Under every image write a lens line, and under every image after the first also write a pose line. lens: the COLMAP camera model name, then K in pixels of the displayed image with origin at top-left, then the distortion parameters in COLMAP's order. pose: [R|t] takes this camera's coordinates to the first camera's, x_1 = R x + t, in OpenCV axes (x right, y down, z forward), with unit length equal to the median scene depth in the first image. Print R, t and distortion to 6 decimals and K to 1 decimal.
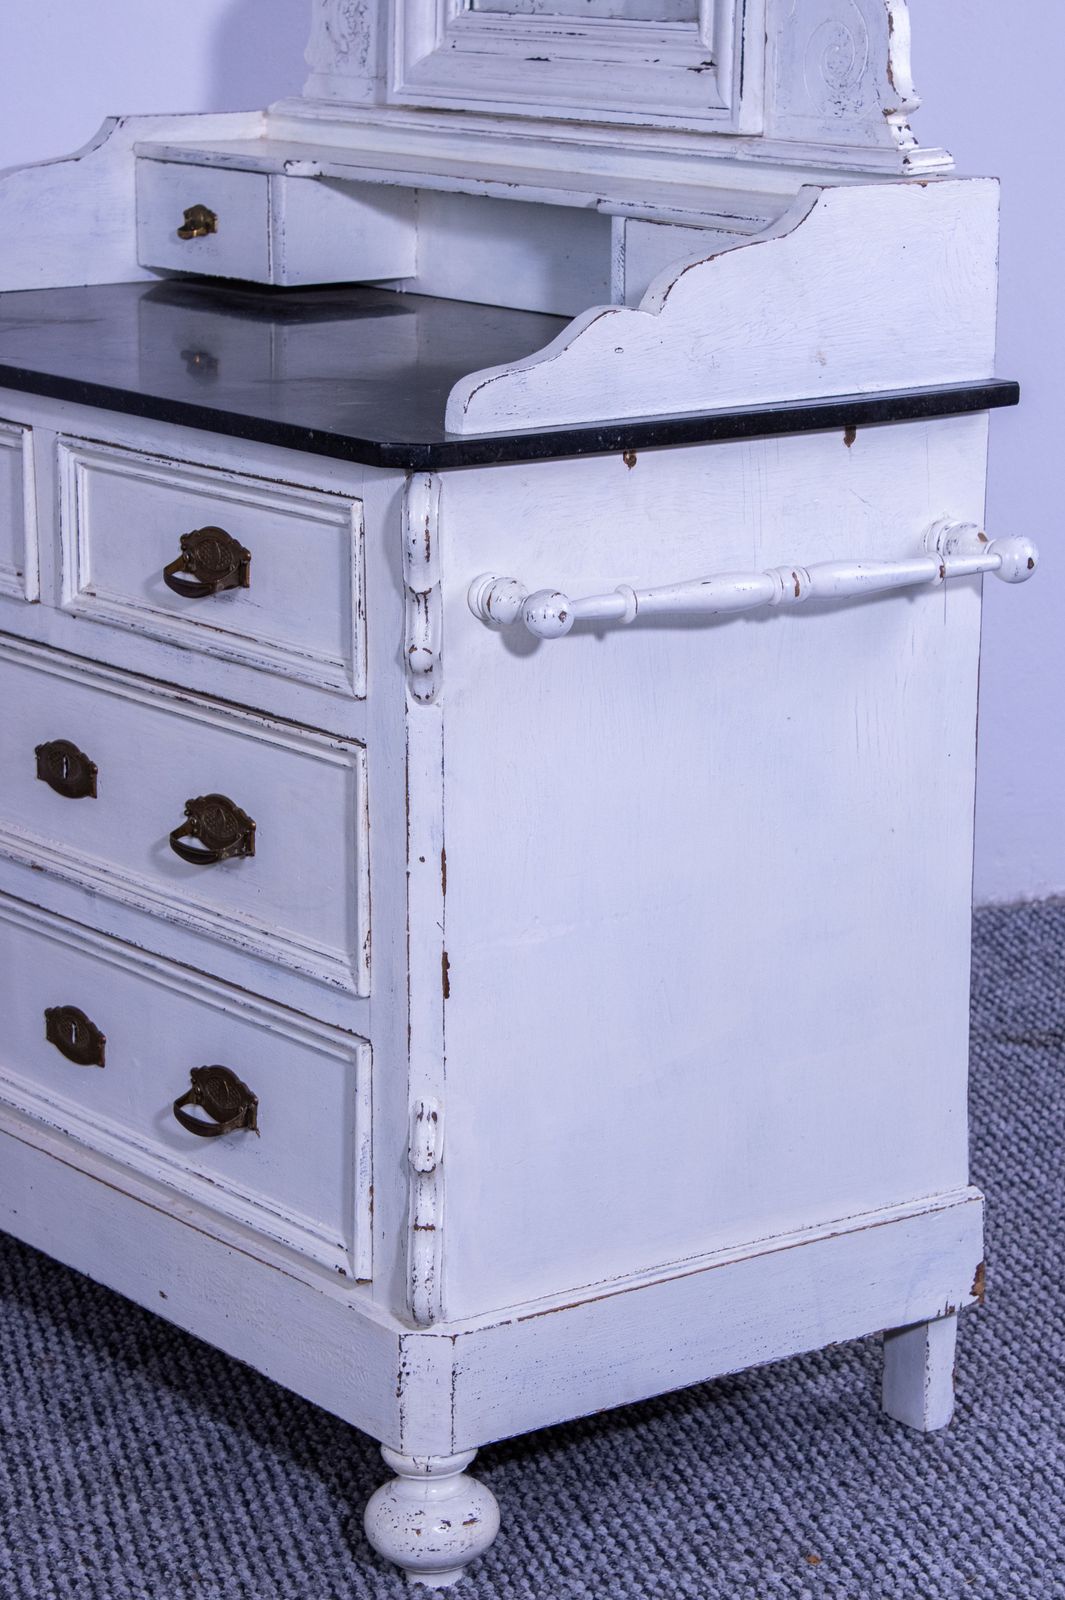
lens RADIAL K [[4021.5, 0, 543.7], [0, 4021.5, 803.6], [0, 0, 1]] dist [0.047592, 0.000000]
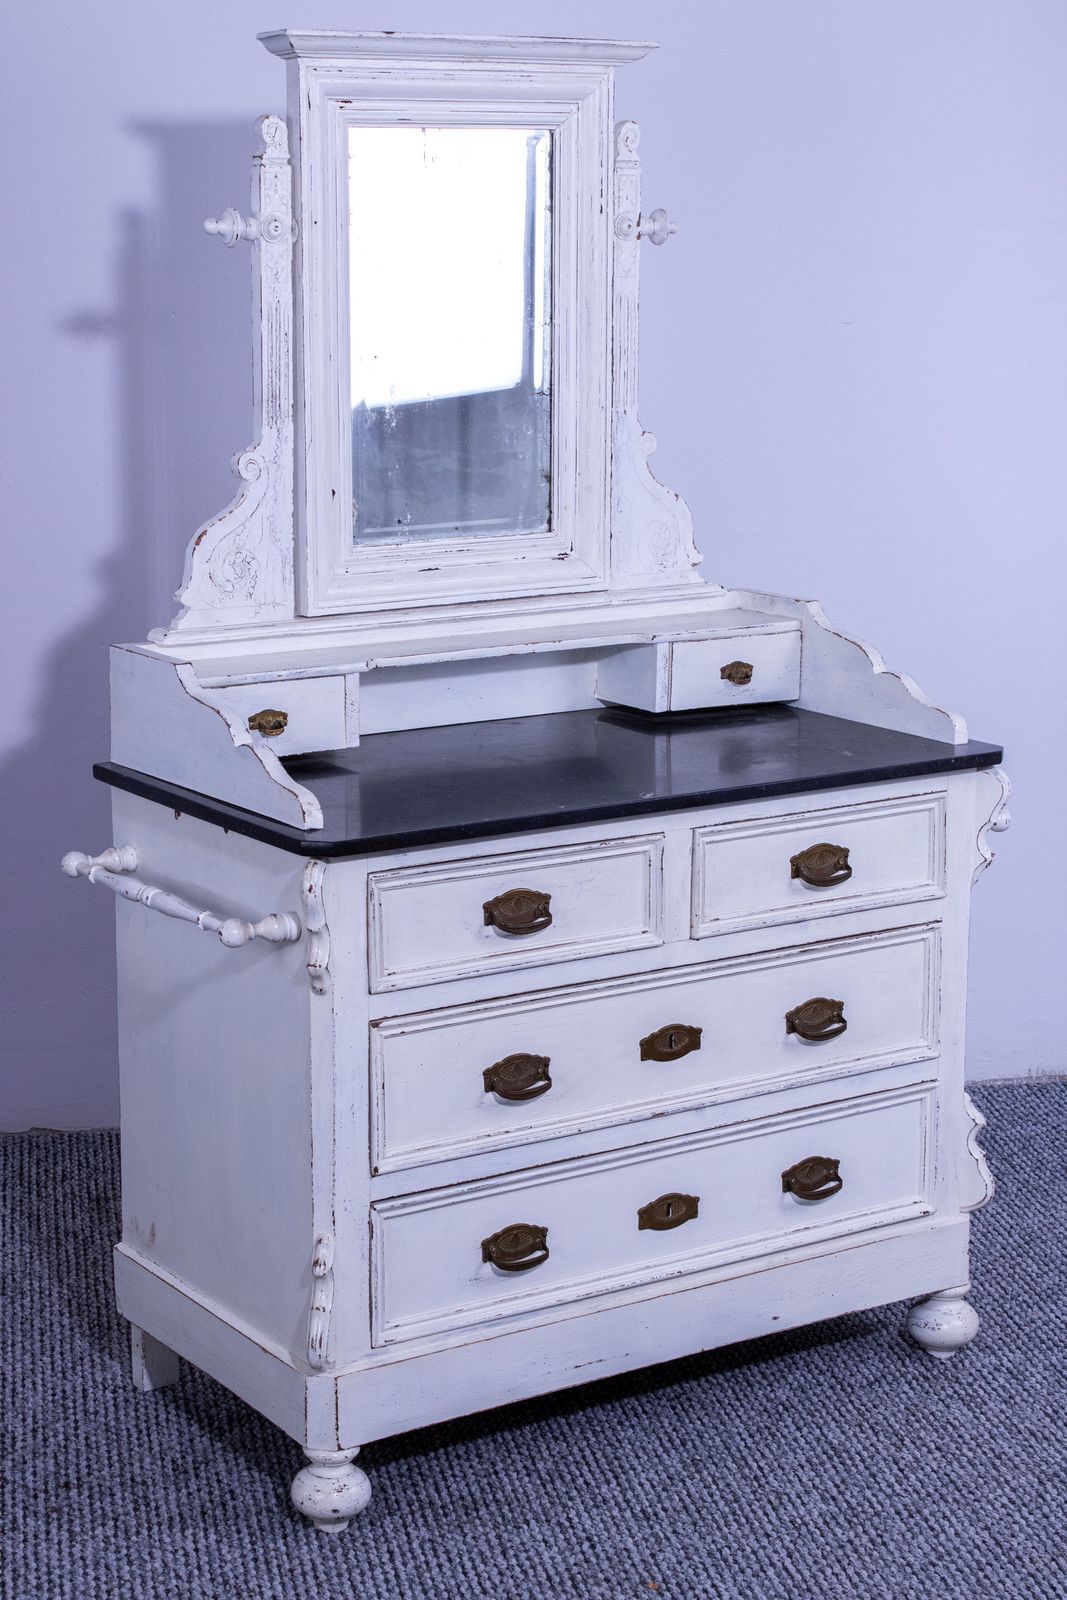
lens RADIAL K [[3073.3, 0, 586.3], [0, 3073.3, 765.7], [0, 0, 1]] dist [0.027699, 0.000000]
pose [[0.027180, -0.191250, 0.981165, -1.309950], [0.224534, 0.957615, 0.180440, -0.344897], [-0.974087, 0.215400, 0.068970, 0.955163]]
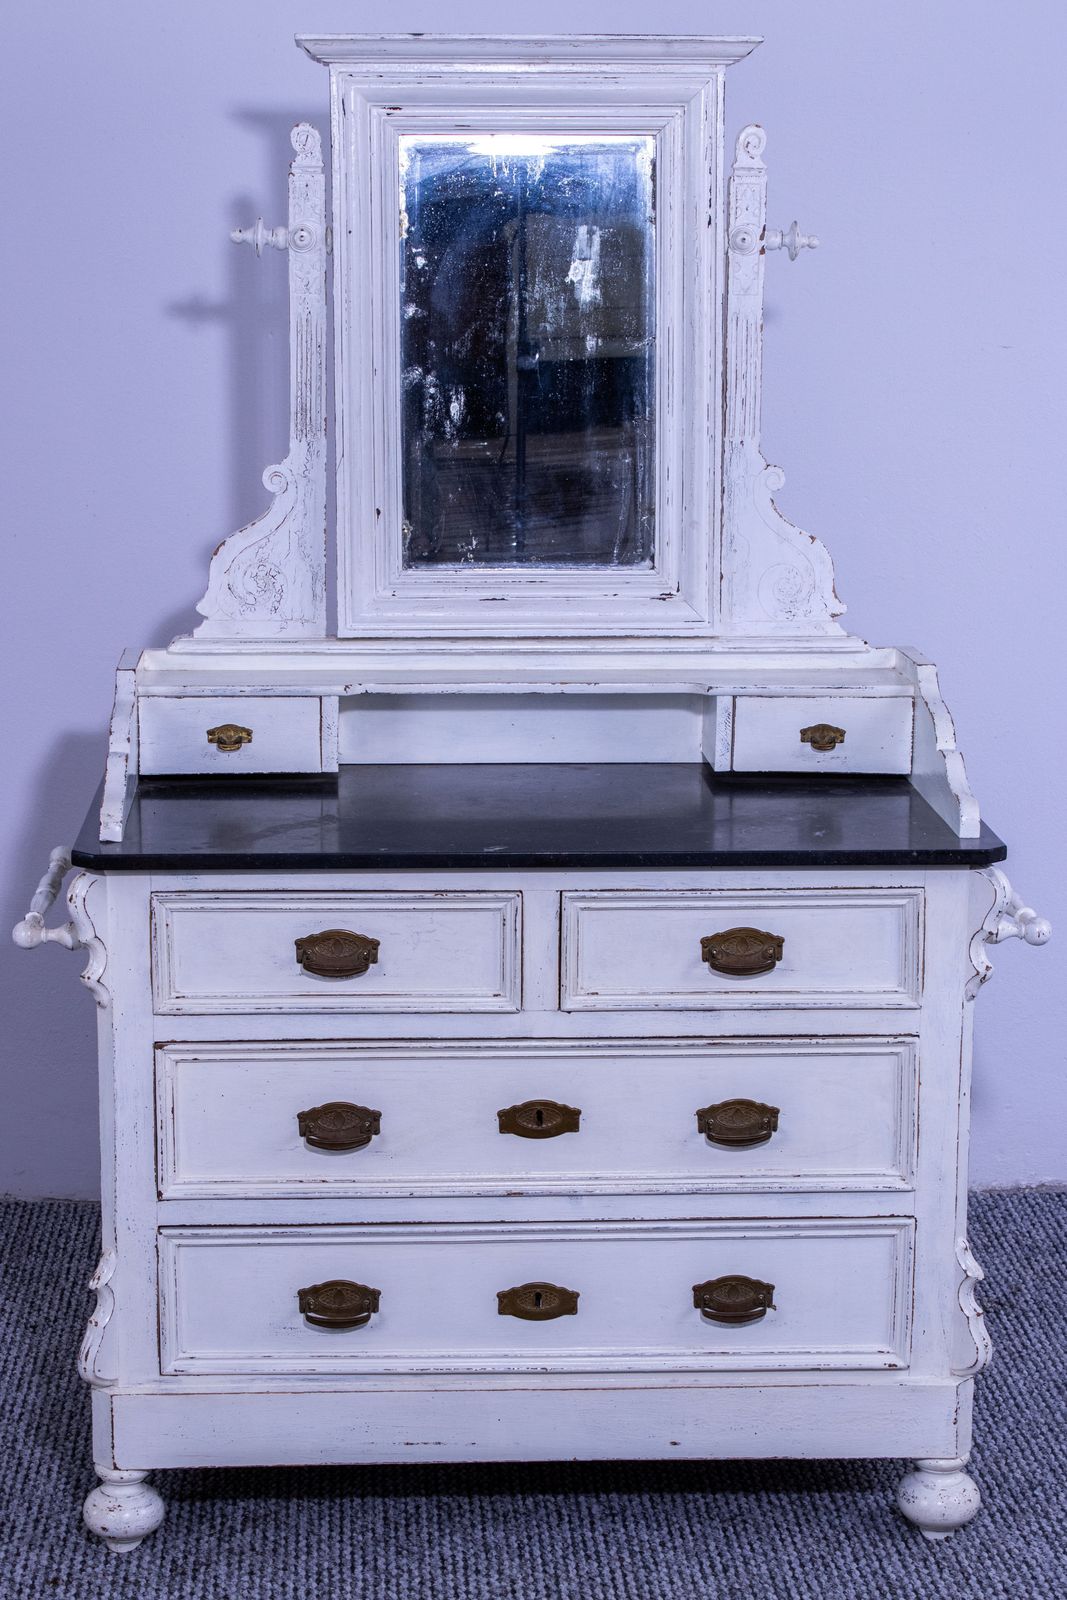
lens RADIAL K [[3073.3, 0, 513.8], [0, 3073.3, 825.9], [0, 0, 1]] dist [0.027699, 0.000000]
pose [[0.558071, -0.162877, 0.813651, -1.036358], [0.188237, 0.979833, 0.067035, -0.193601], [-0.808161, 0.115749, 0.577476, 0.368167]]
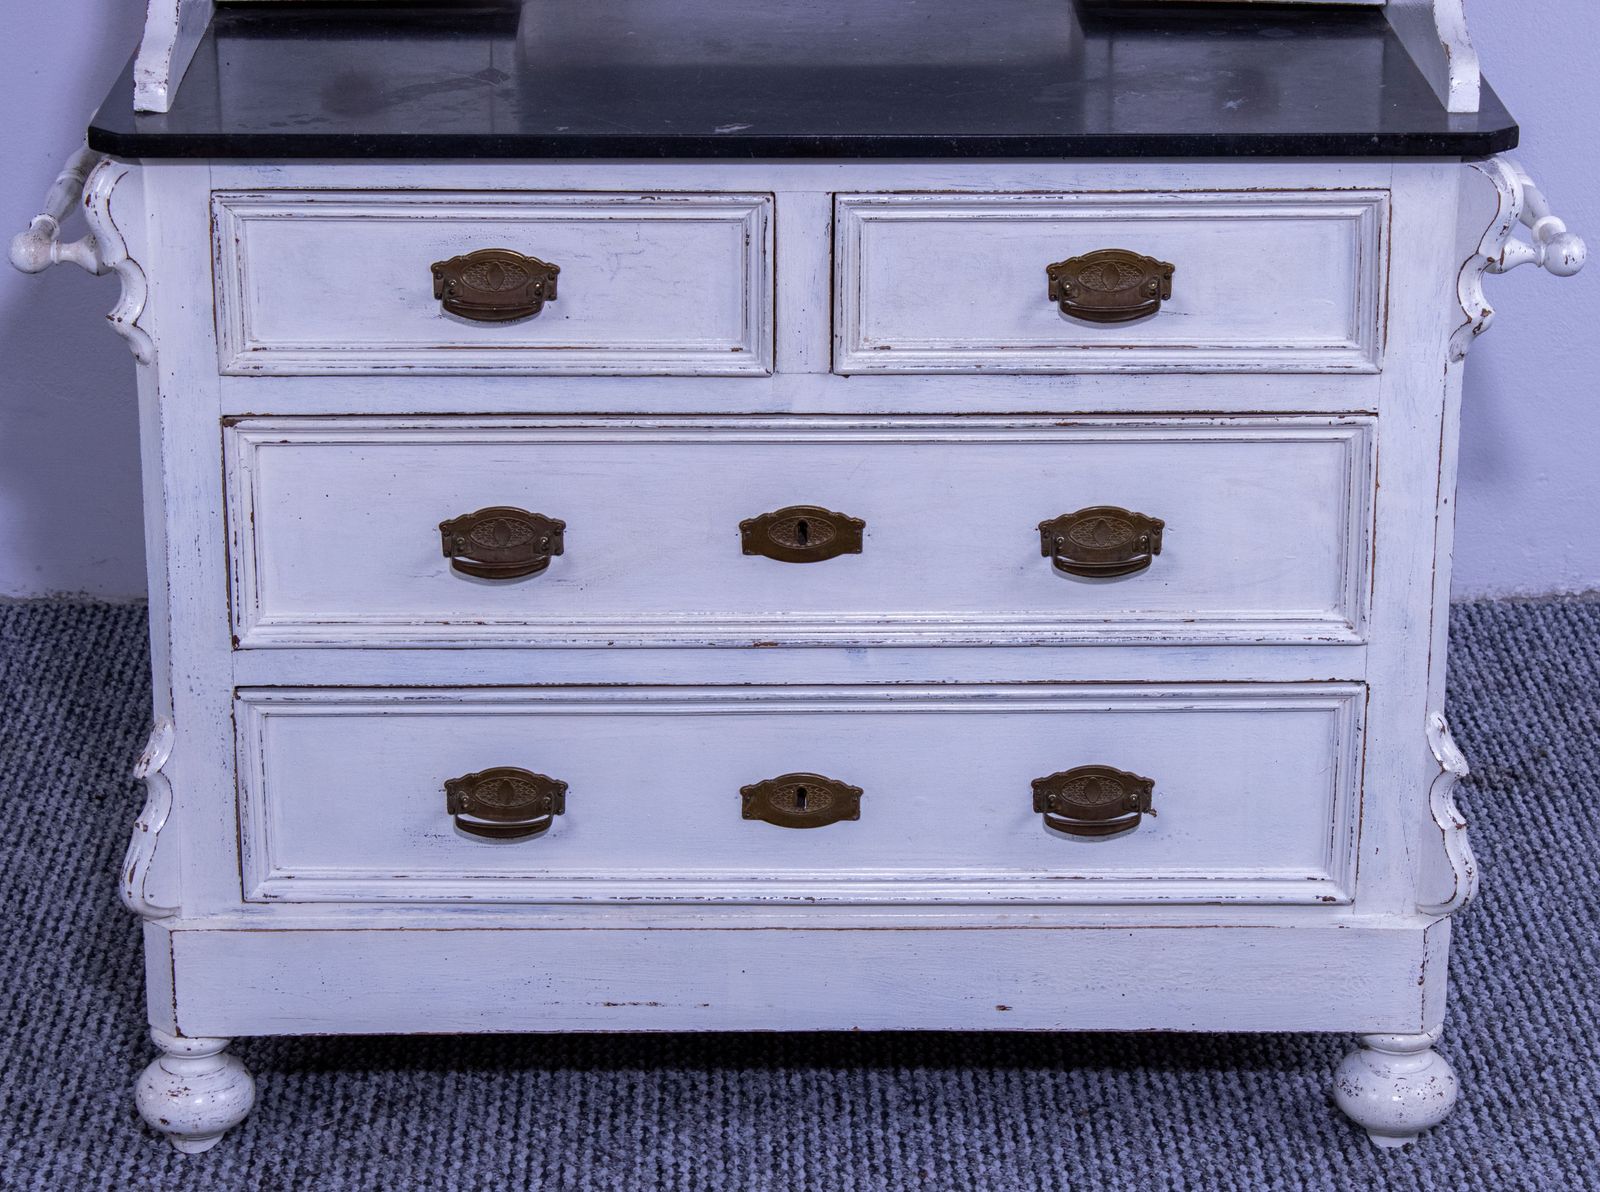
lens RADIAL K [[4198.2, 0, 804.6], [0, 4198.2, 554.7], [0, 0, 1]] dist [0.079905, 0.000000]
pose [[0.584383, -0.264497, 0.767163, -0.918490], [0.185491, 0.963899, 0.191029, -0.202039], [-0.789994, 0.030668, 0.612348, 0.395656]]
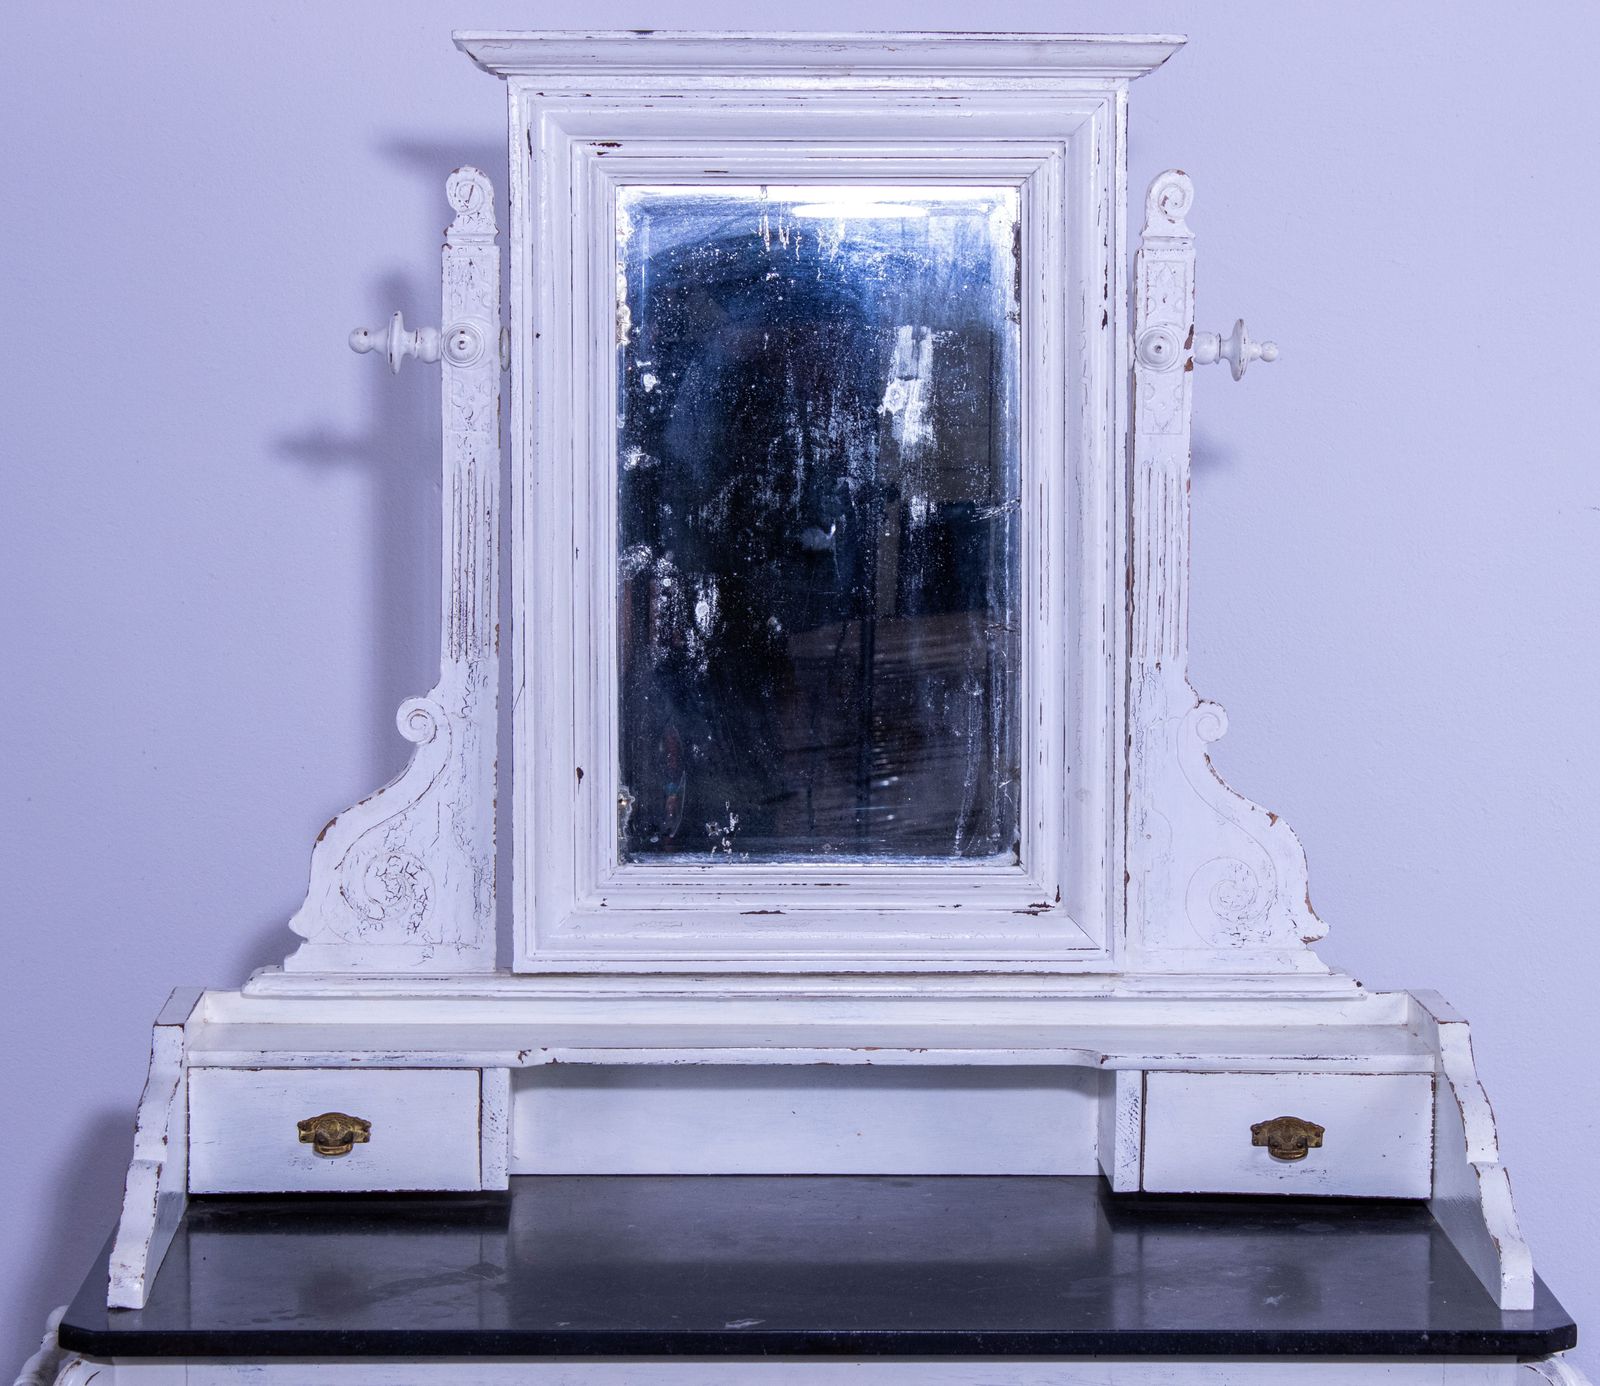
lens RADIAL K [[4741.4, 0, 832.8], [0, 4741.4, 712.2], [0, 0, 1]] dist [0.061642, 0.000000]
pose [[0.574792, -0.076123, 0.814751, -0.979242], [0.183792, 0.982235, -0.037890, -0.202685], [-0.797392, 0.171524, 0.578571, 0.363589]]
